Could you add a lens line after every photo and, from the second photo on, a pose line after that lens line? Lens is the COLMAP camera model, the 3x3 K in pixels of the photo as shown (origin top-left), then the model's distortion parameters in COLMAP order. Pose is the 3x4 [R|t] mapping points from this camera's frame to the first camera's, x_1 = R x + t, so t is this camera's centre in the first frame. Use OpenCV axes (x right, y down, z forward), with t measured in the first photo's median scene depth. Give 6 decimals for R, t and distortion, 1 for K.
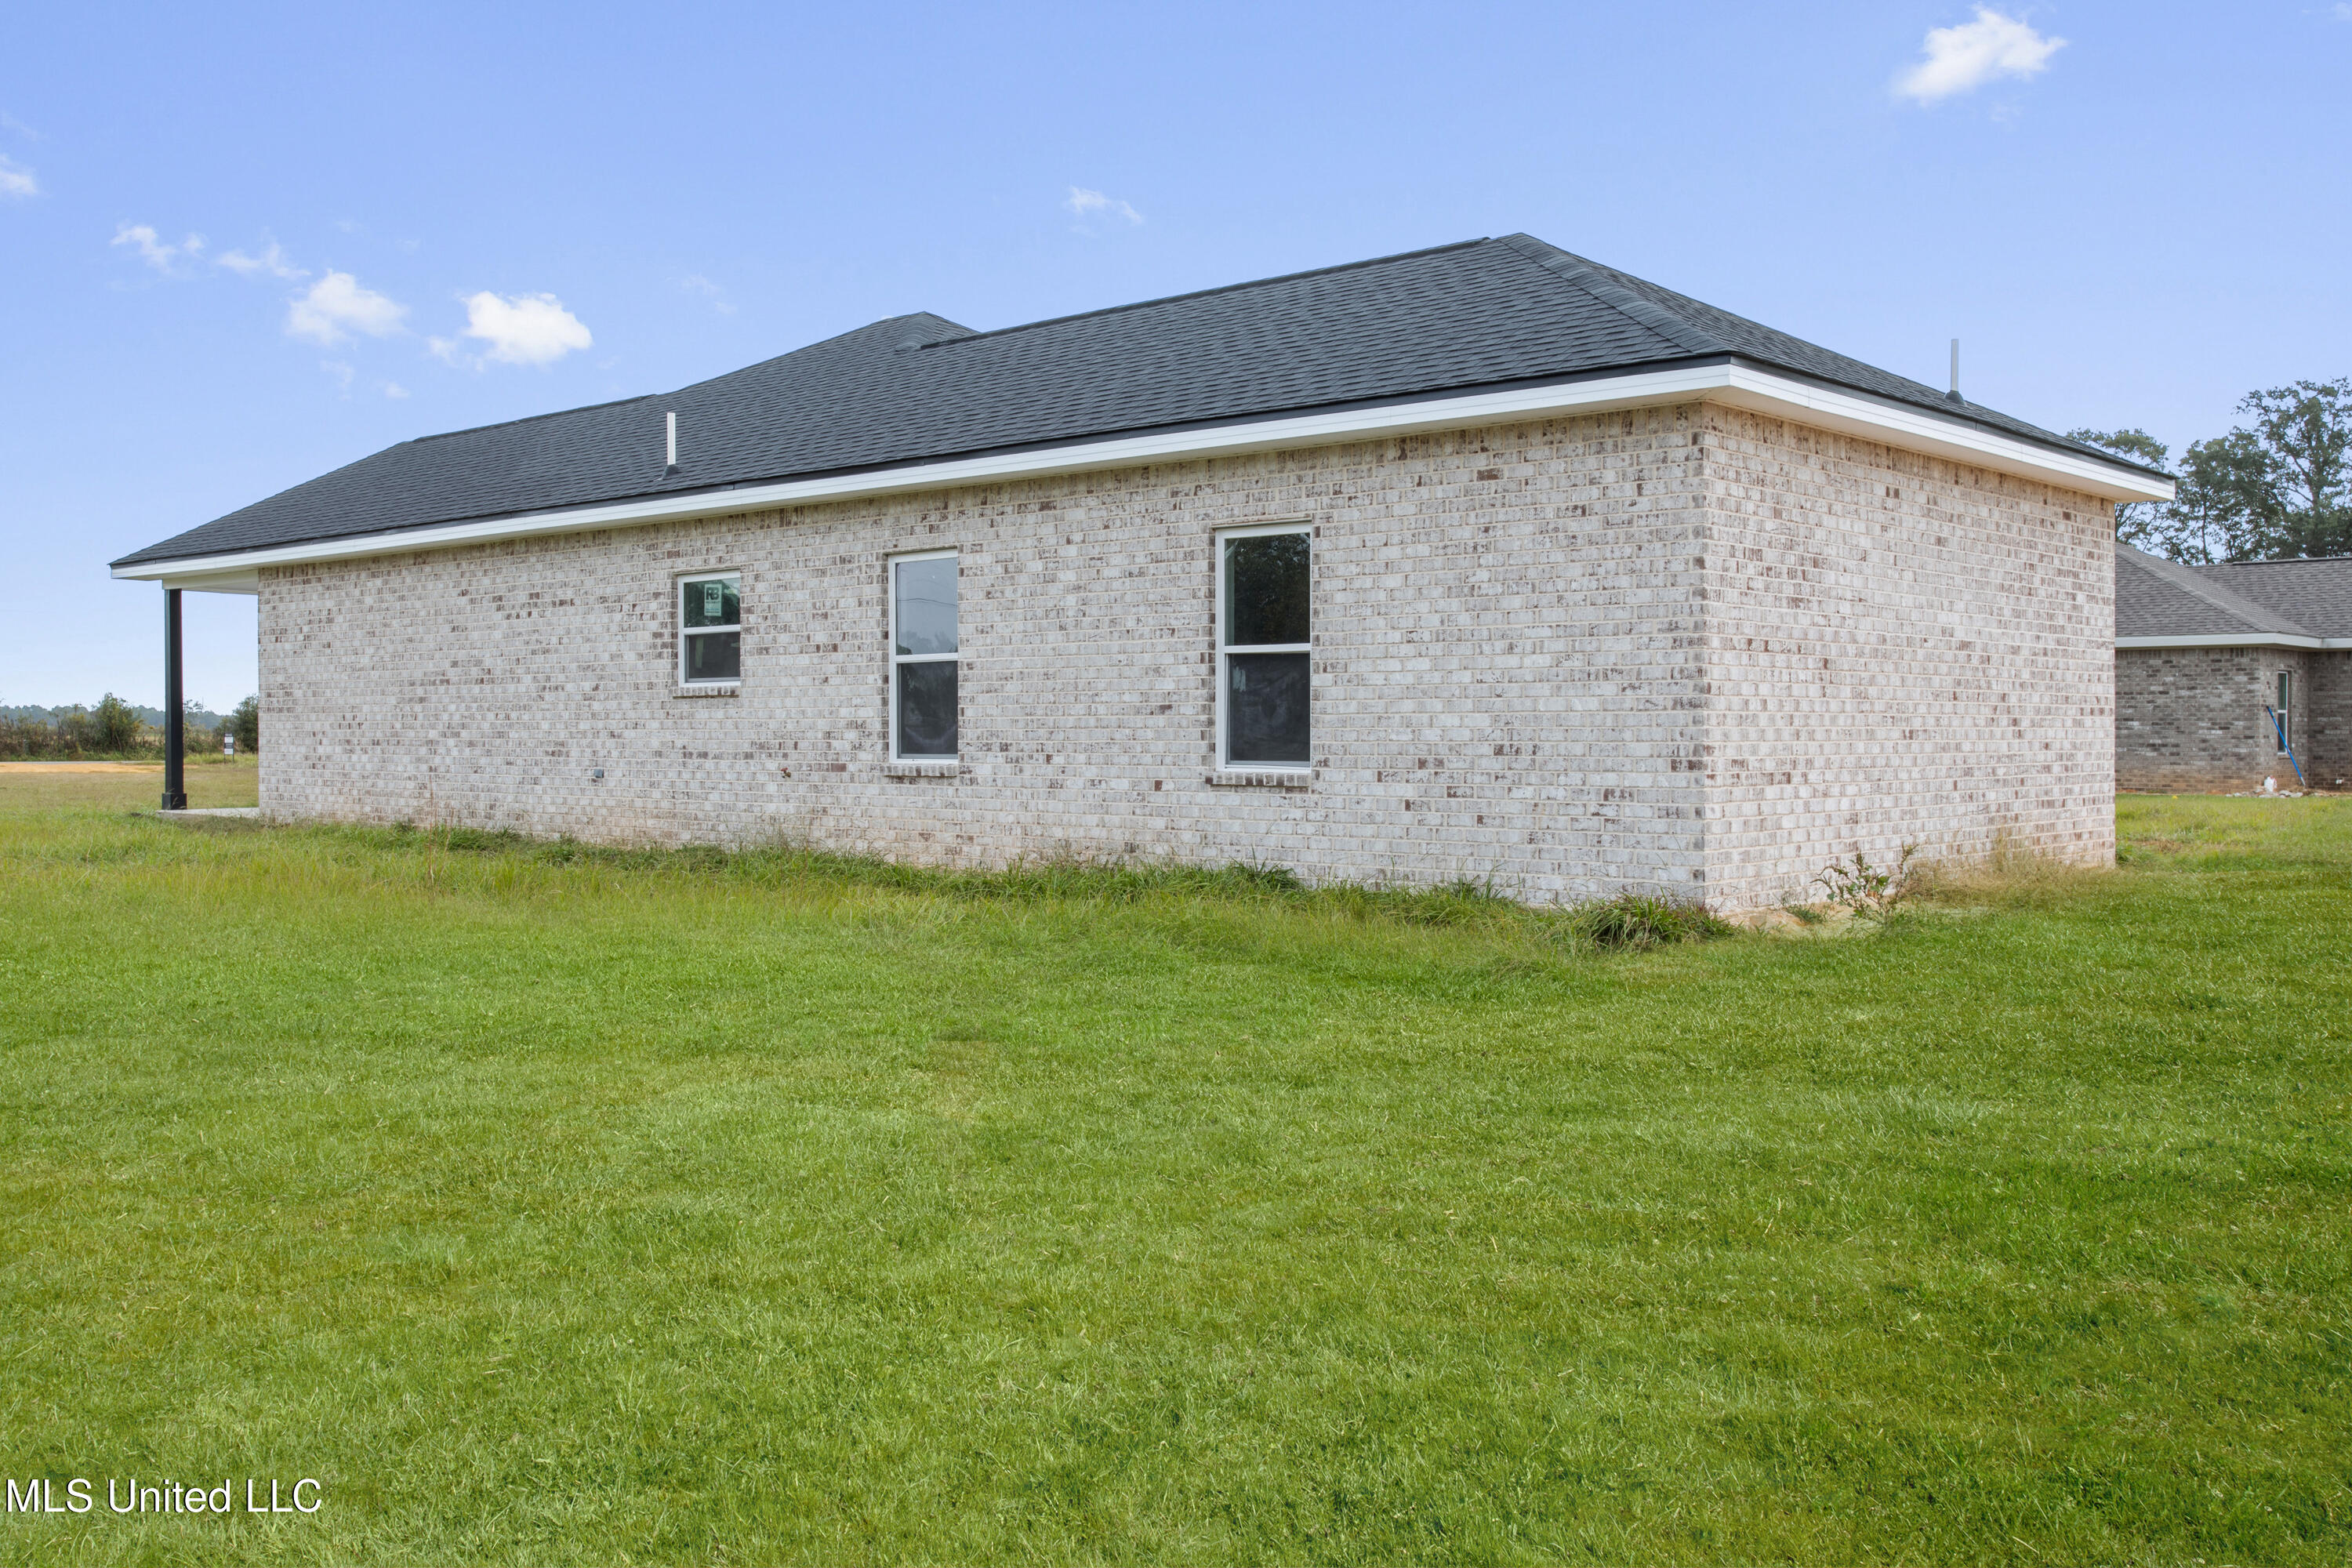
lens RADIAL K [[2090.0, 0, 1175.4], [0, 2090.0, 775.5], [0, 0, 1]] dist [0.003346, 0.001671]
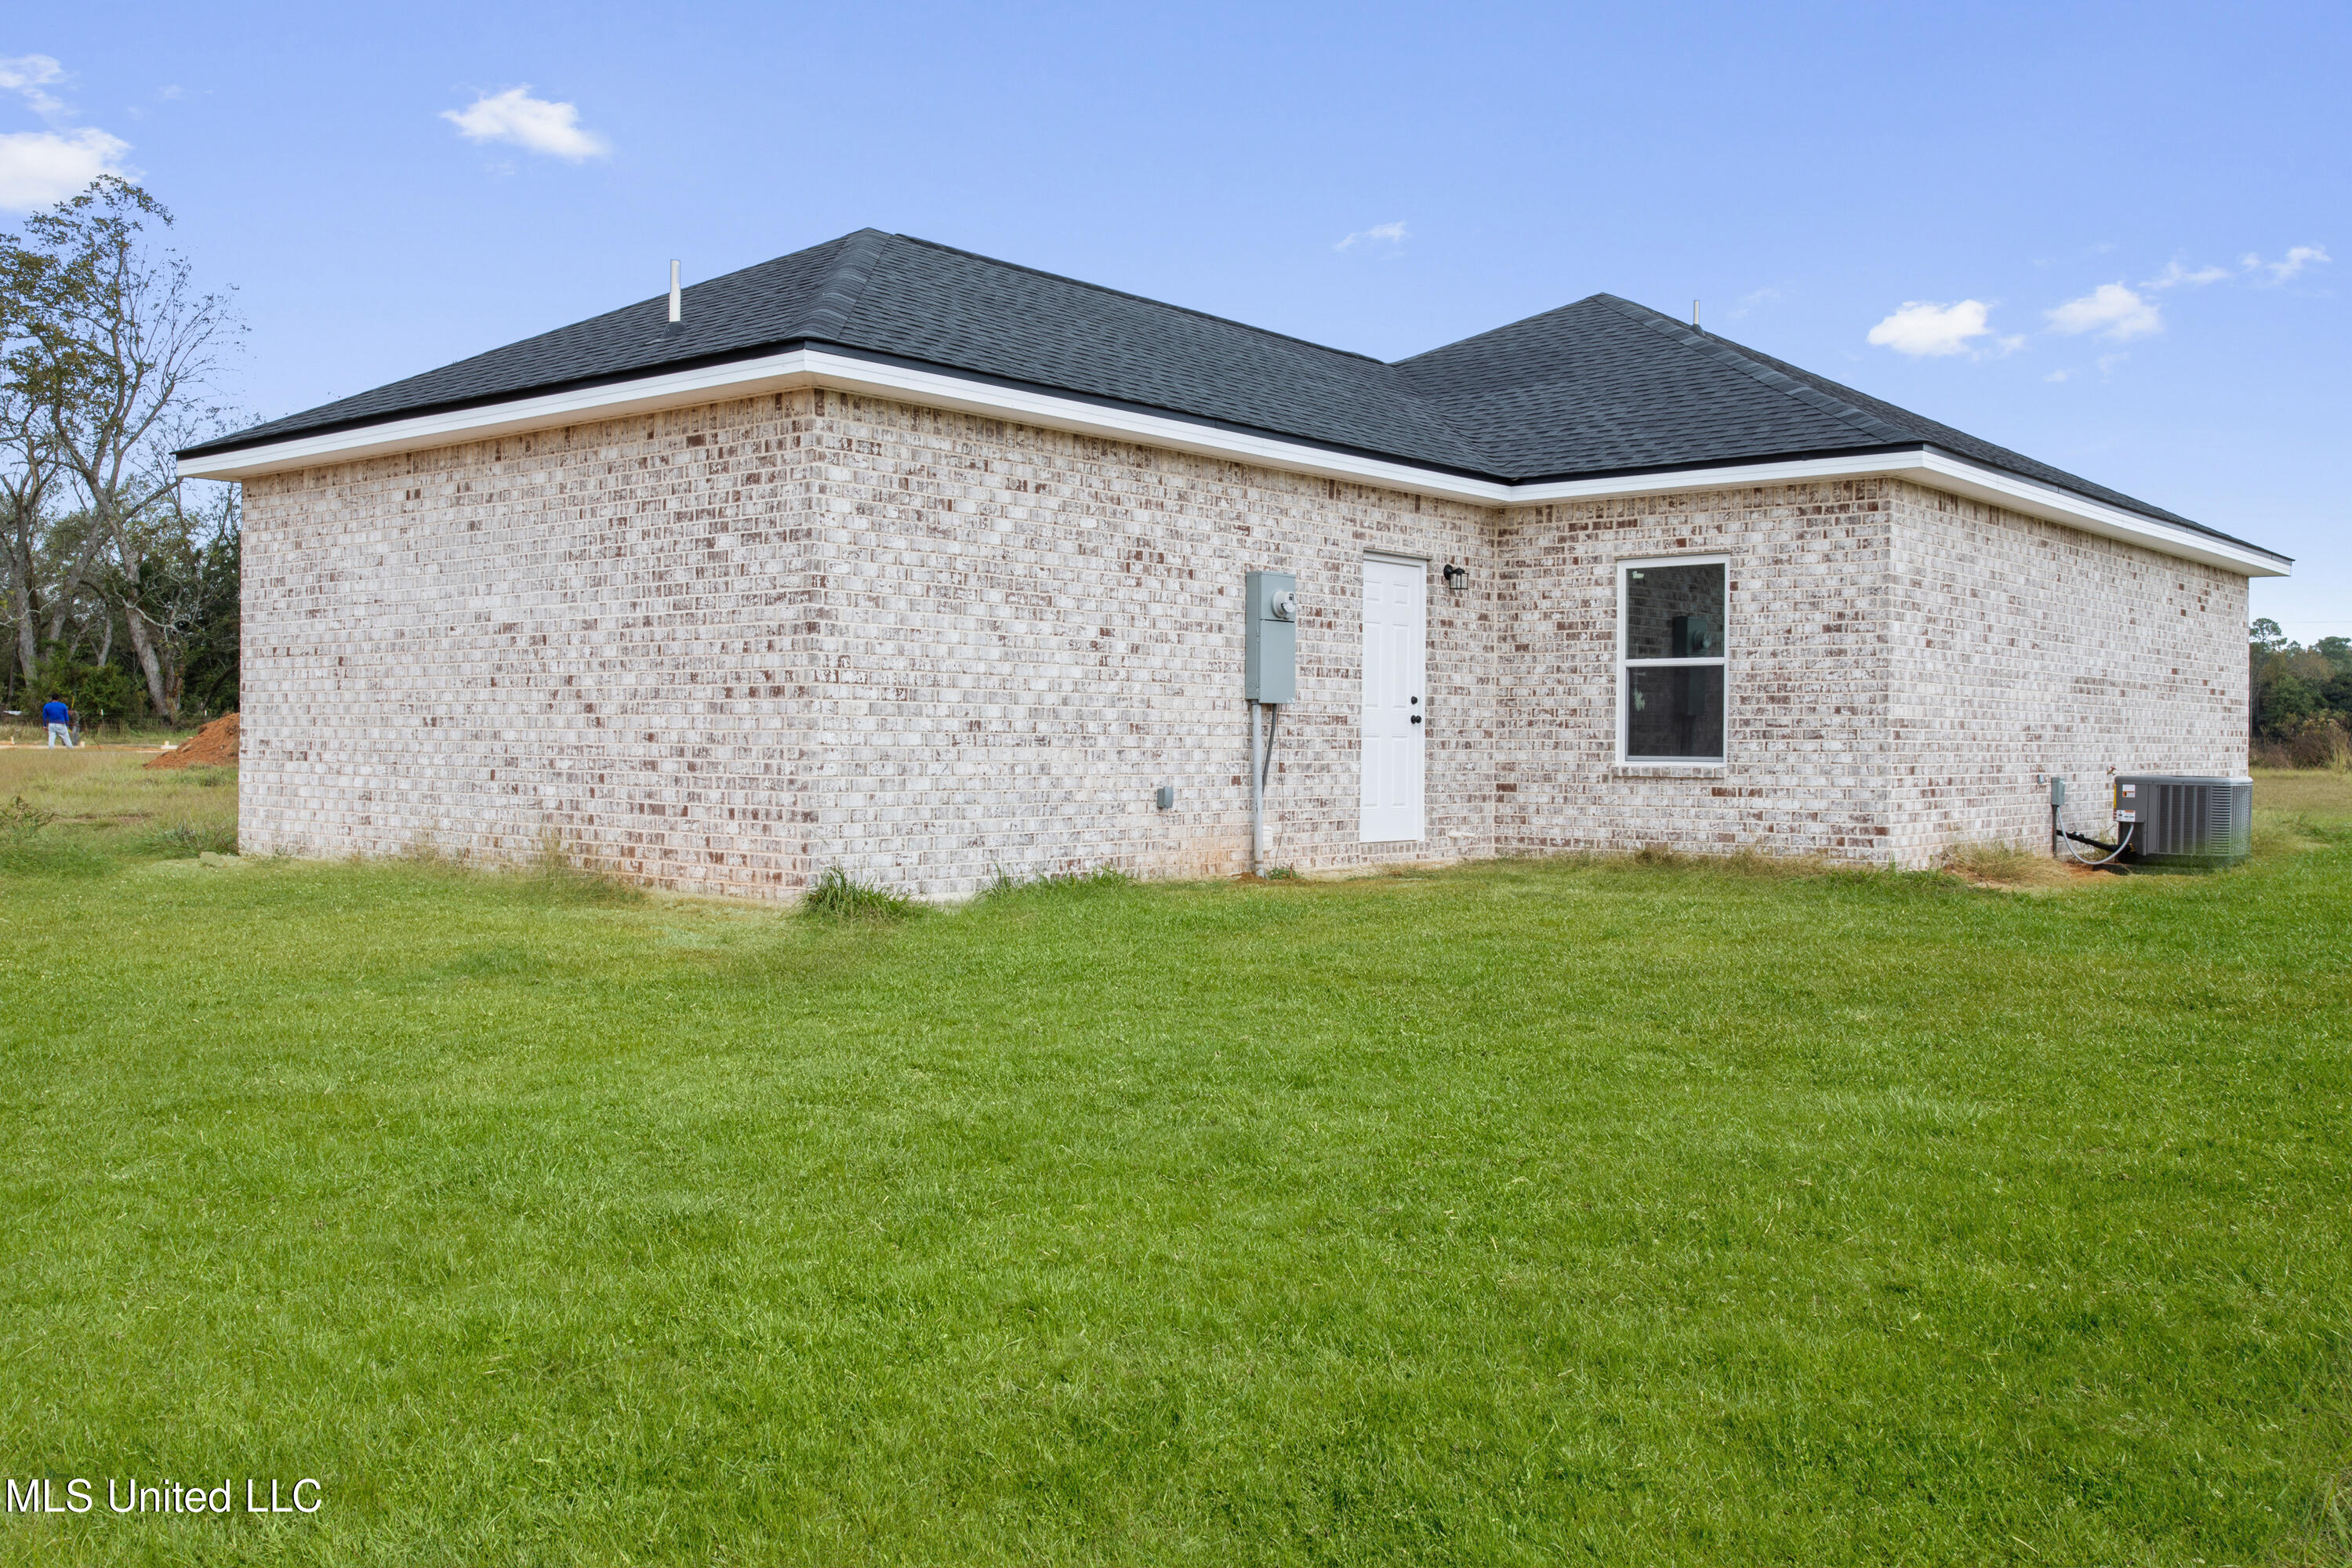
lens RADIAL K [[2090.0, 0, 1175.5], [0, 2090.0, 783.0], [0, 0, 1]] dist [0.003346, 0.001671]
pose [[0.018422, 0.026242, -0.999486, 1.432320], [-0.025885, 0.999333, 0.025760, -0.026231], [0.999495, 0.025397, 0.019089, 1.385145]]
